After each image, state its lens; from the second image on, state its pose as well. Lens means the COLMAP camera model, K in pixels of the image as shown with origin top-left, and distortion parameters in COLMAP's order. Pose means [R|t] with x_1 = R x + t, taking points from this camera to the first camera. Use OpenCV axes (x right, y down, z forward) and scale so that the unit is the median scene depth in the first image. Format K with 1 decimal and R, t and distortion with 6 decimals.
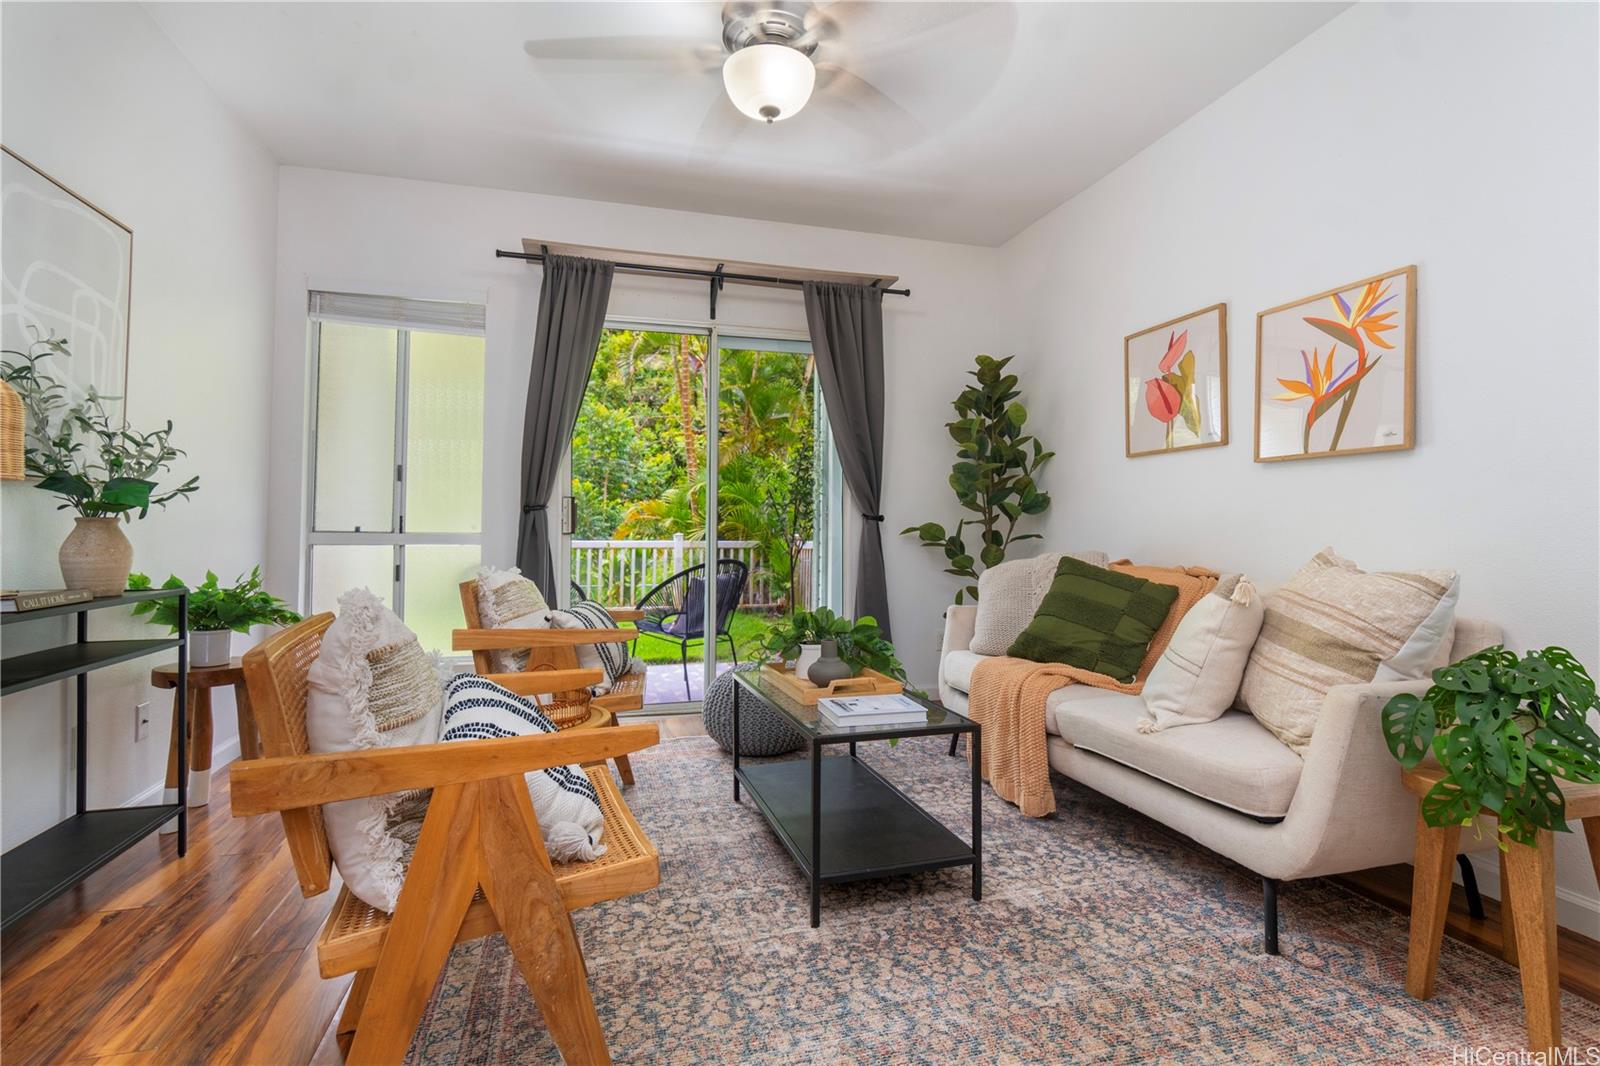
lens RADIAL K [[765.0, 0, 800.6], [0, 765.0, 506.5], [0, 0, 1]] dist [-0.010041, 0.002310]
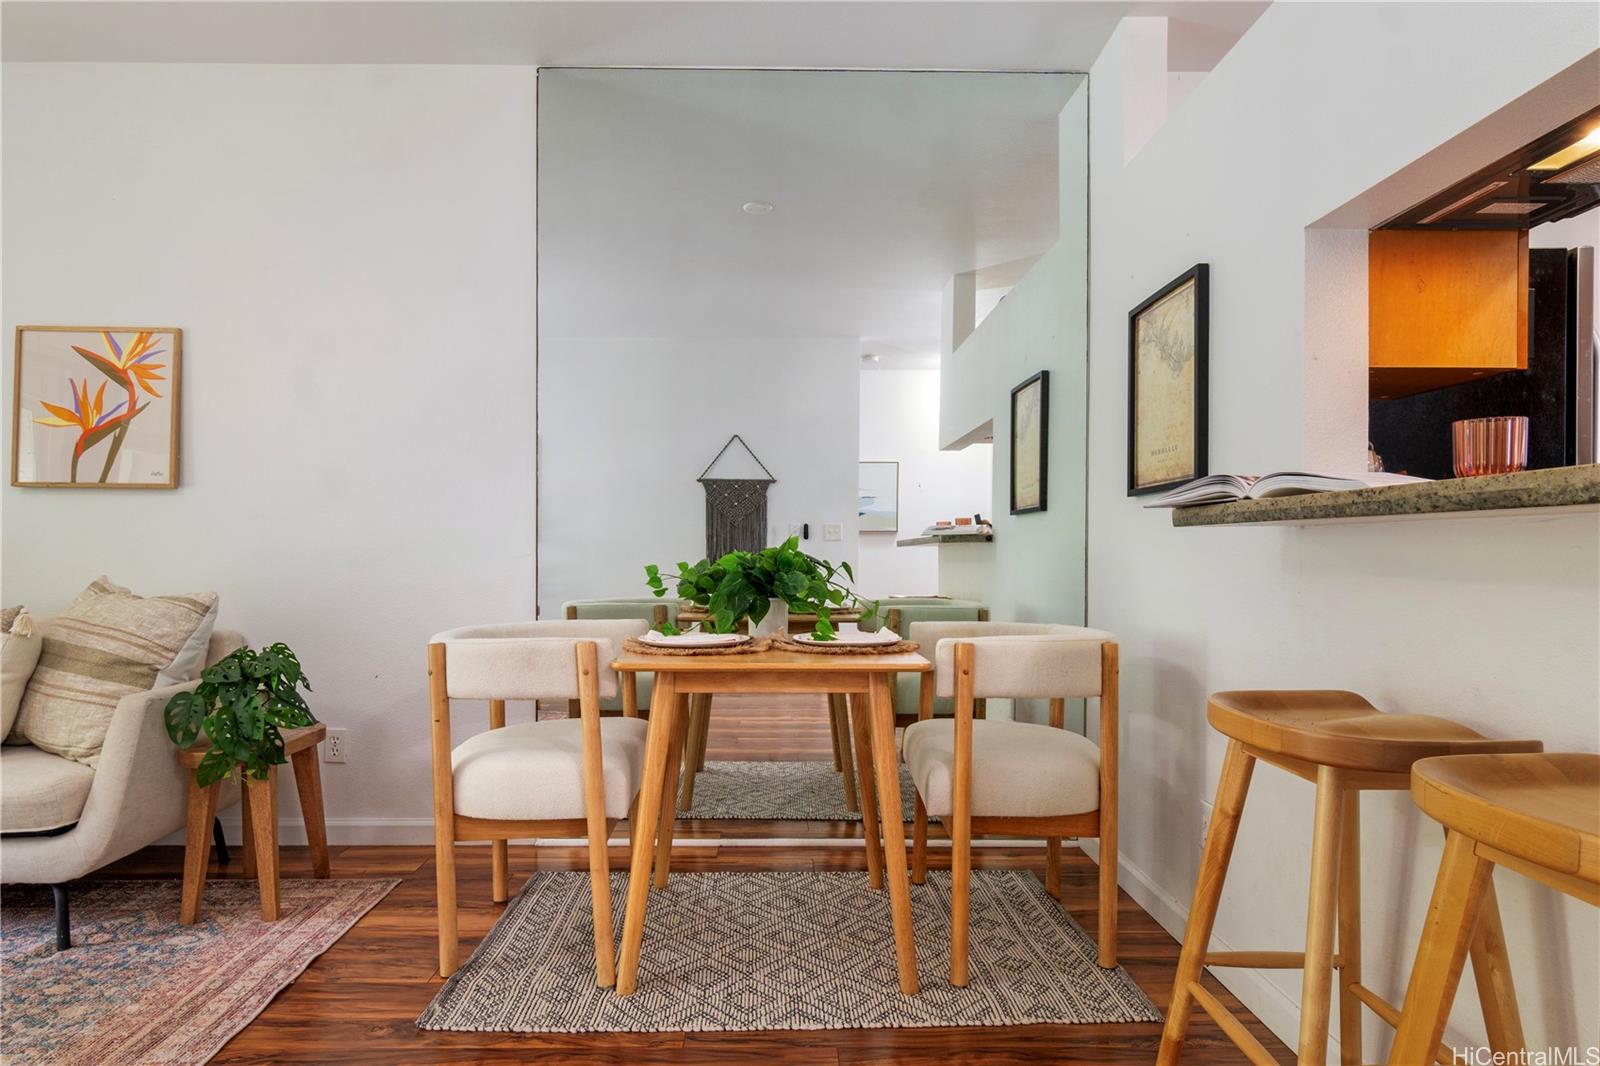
lens RADIAL K [[897.5, 0, 779.7], [0, 897.5, 565.3], [0, 0, 1]] dist [-0.000734, 0.000304]
pose [[0.260149, -0.017314, 0.965413, -0.295713], [-0.033042, 0.999094, 0.026822, -0.028598], [-0.965003, -0.038877, 0.259341, -0.260337]]
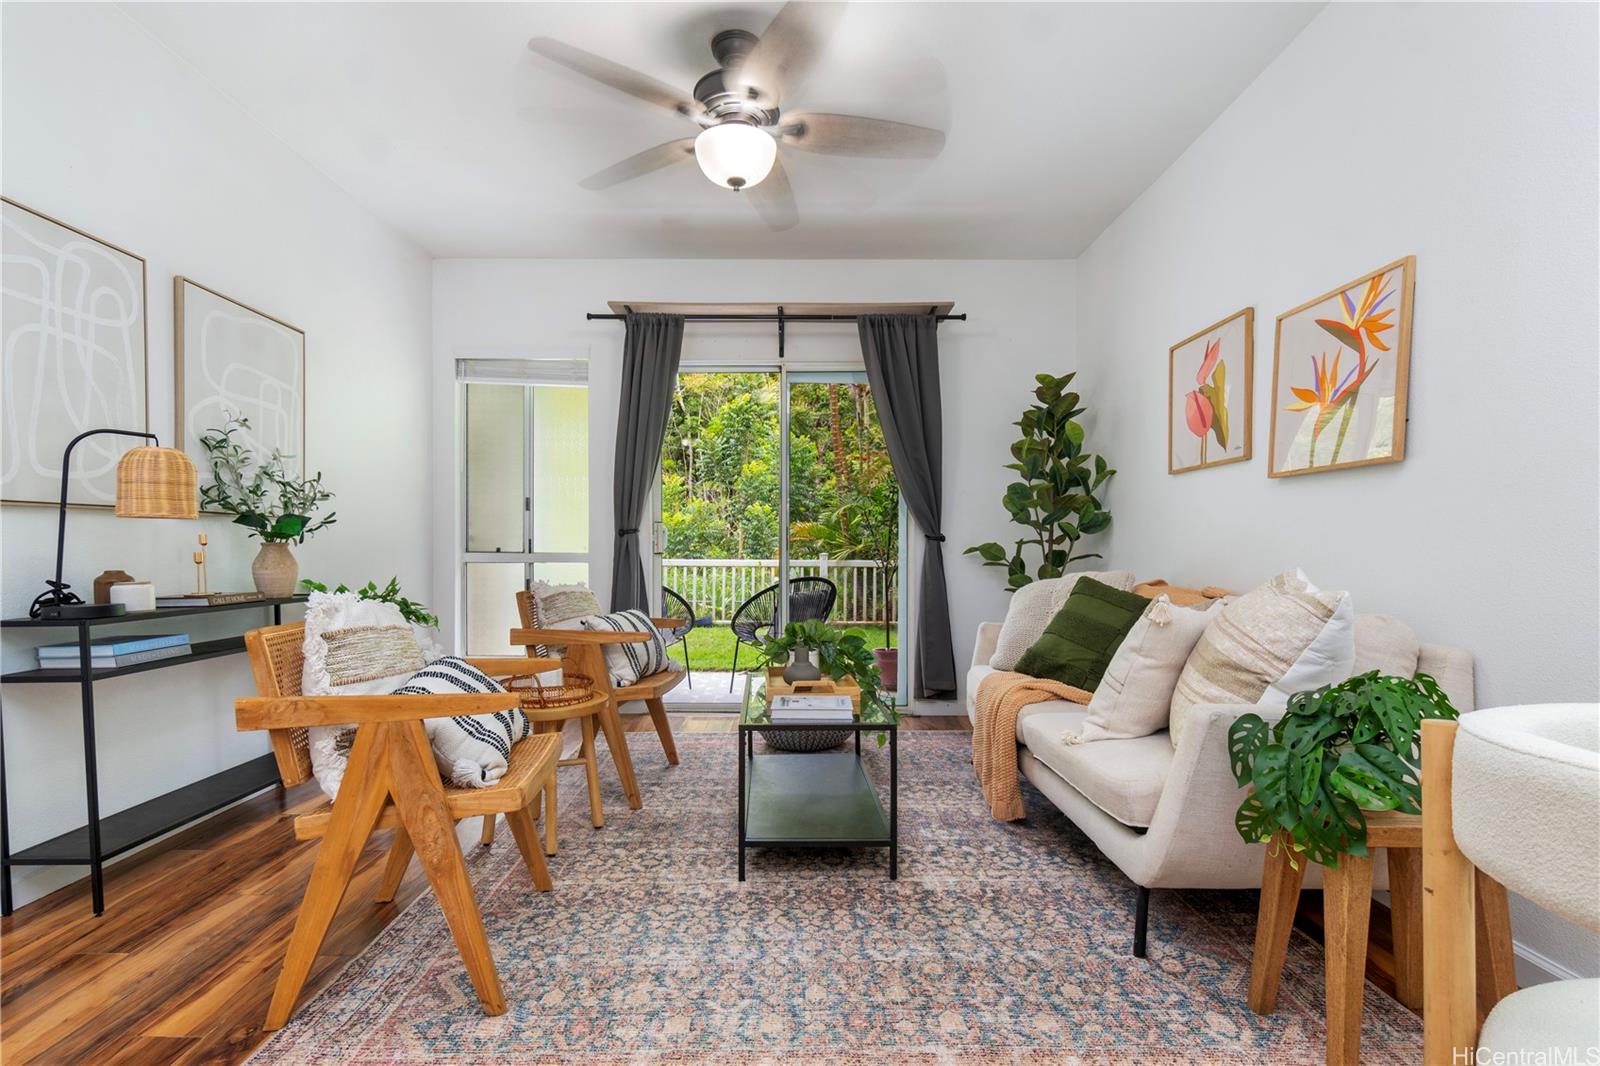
lens RADIAL K [[752.5, 0, 782.6], [0, 752.5, 560.3], [0, 0, 1]] dist [0.002525, 0.000081]
pose [[0.960320, 0.002224, -0.278890, 0.369895], [0.010288, 0.999005, 0.043392, -0.003580], [0.278709, -0.044540, 0.959342, -0.086909]]
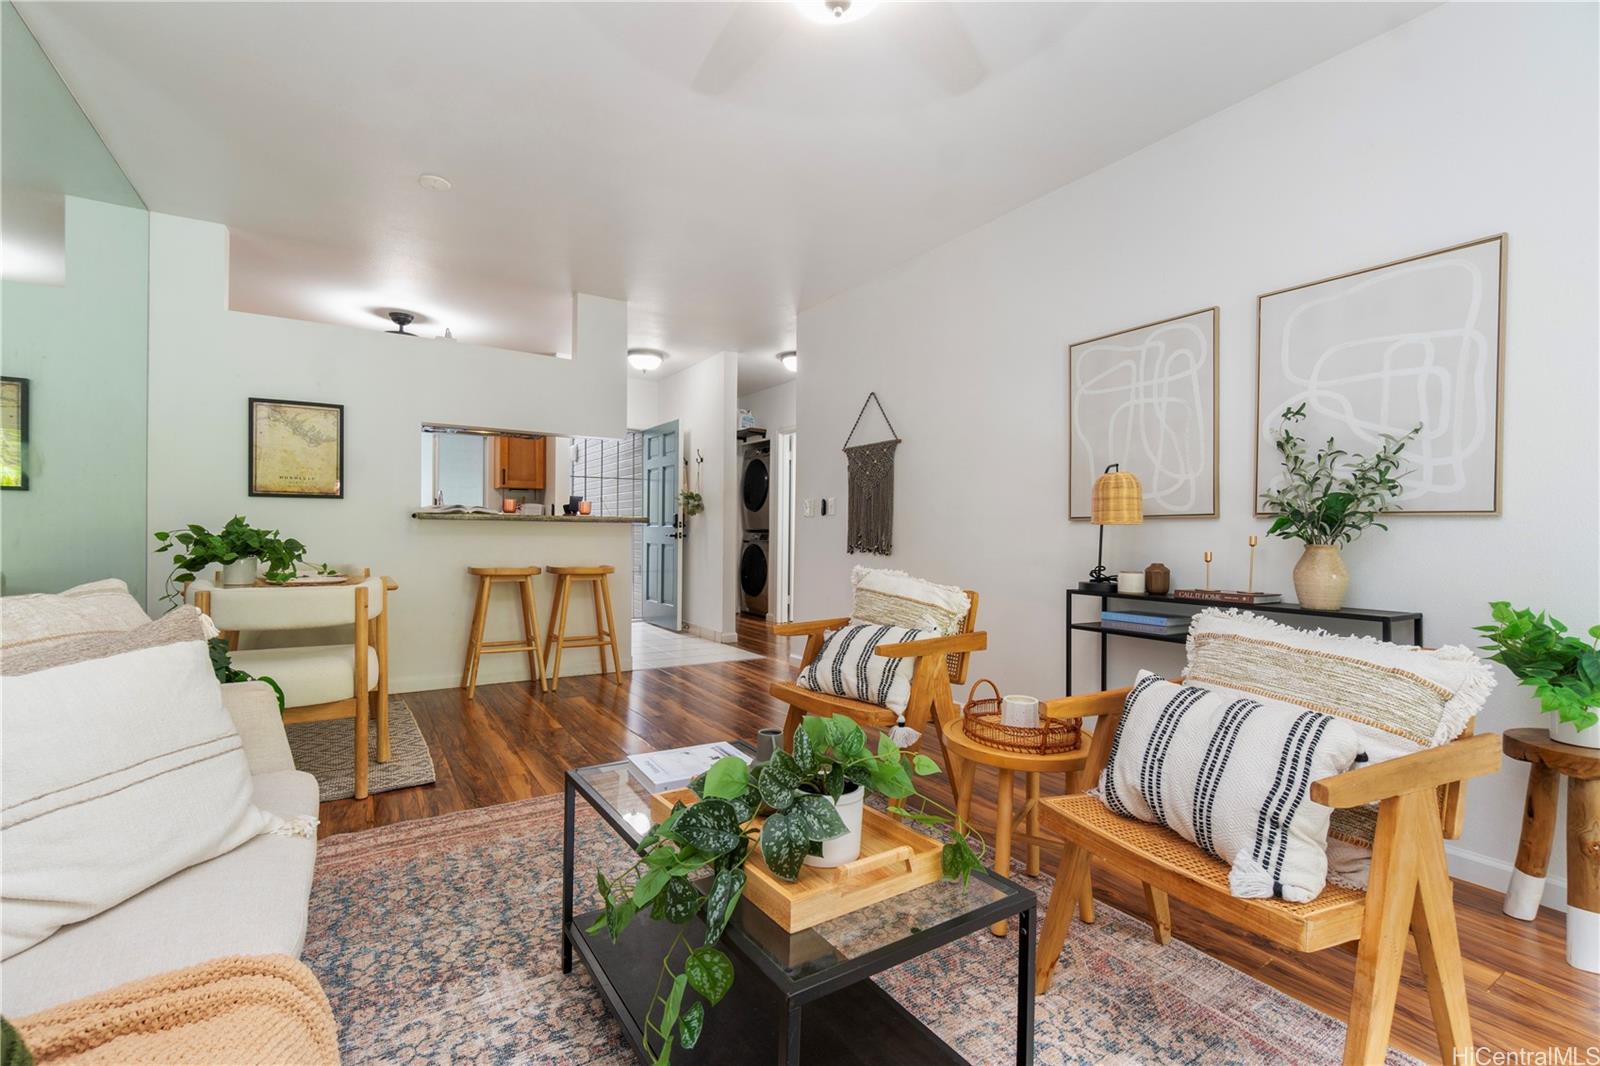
lens RADIAL K [[693.0, 0, 790.0], [0, 693.0, 535.8], [0, 0, 1]] dist [-0.001435, 0.000428]
pose [[-0.959442, -0.014479, -0.281533, 0.208693], [-0.008096, 0.999683, -0.023822, 0.032933], [0.281788, -0.020577, -0.959256, 1.779376]]
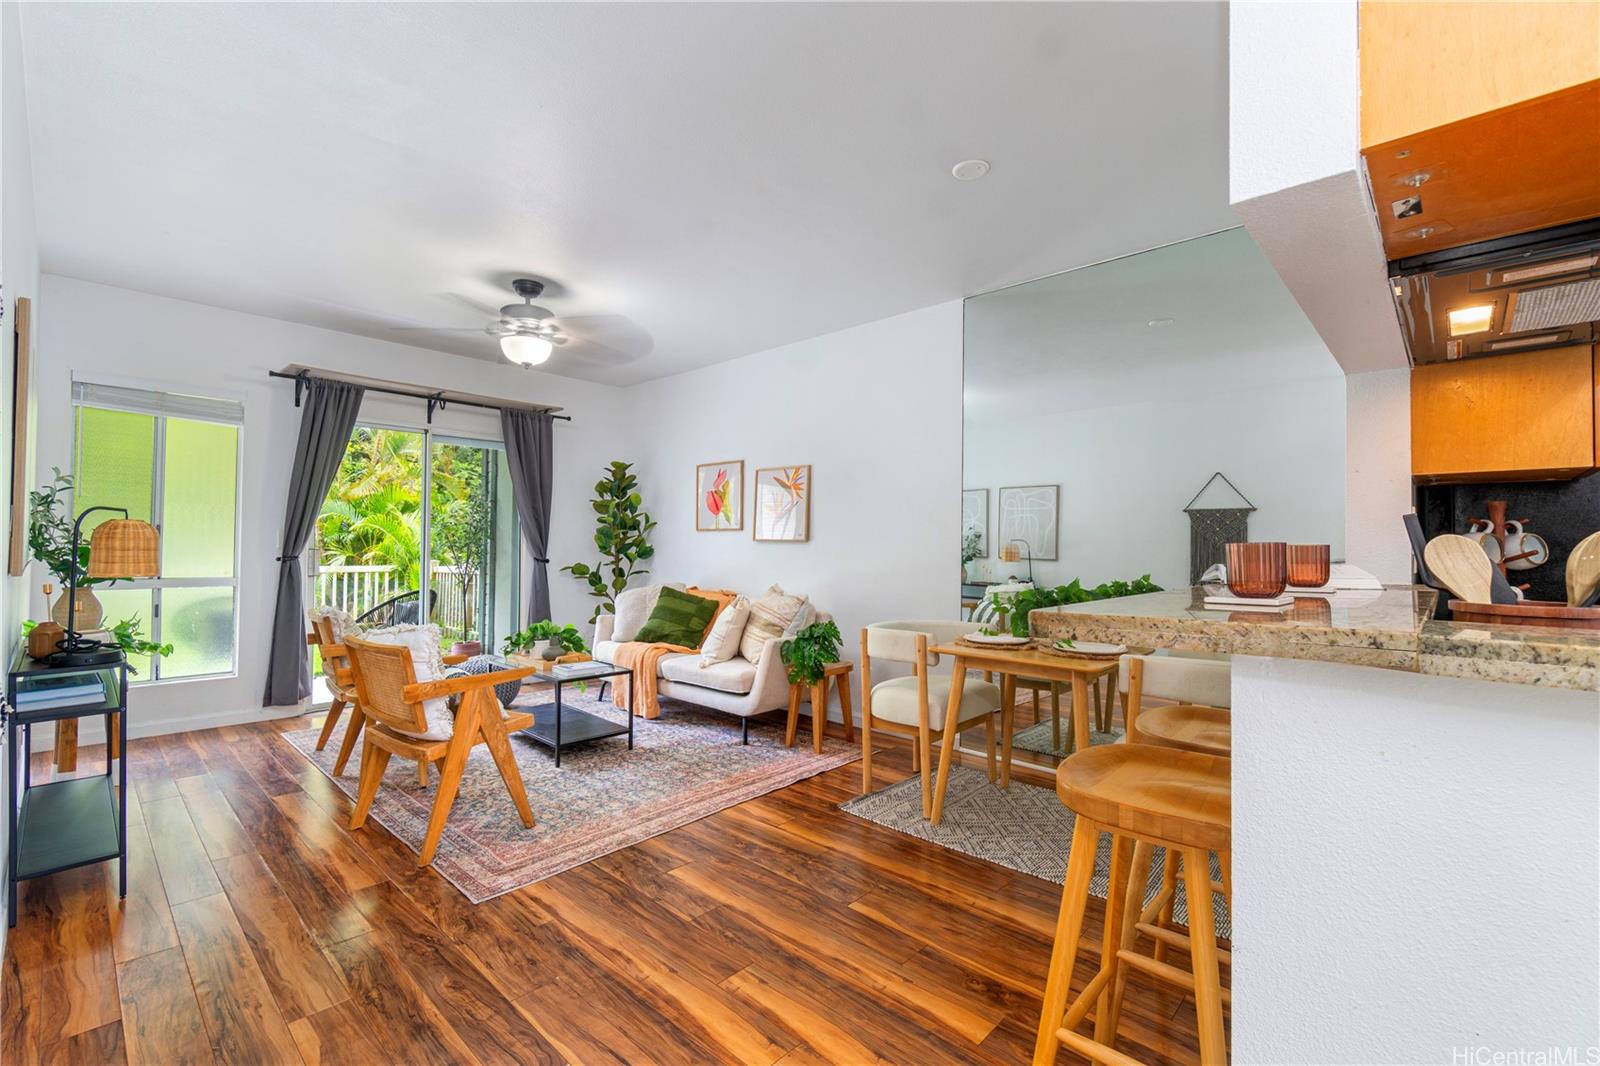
lens RADIAL K [[693.0, 0, 790.0], [0, 693.0, 535.8], [0, 0, 1]] dist [-0.001435, 0.000428]
pose [[0.858284, 0.010383, 0.513071, -0.392341], [-0.021385, 0.999650, 0.015544, -0.137684], [-0.512730, -0.024313, 0.858206, -0.913975]]
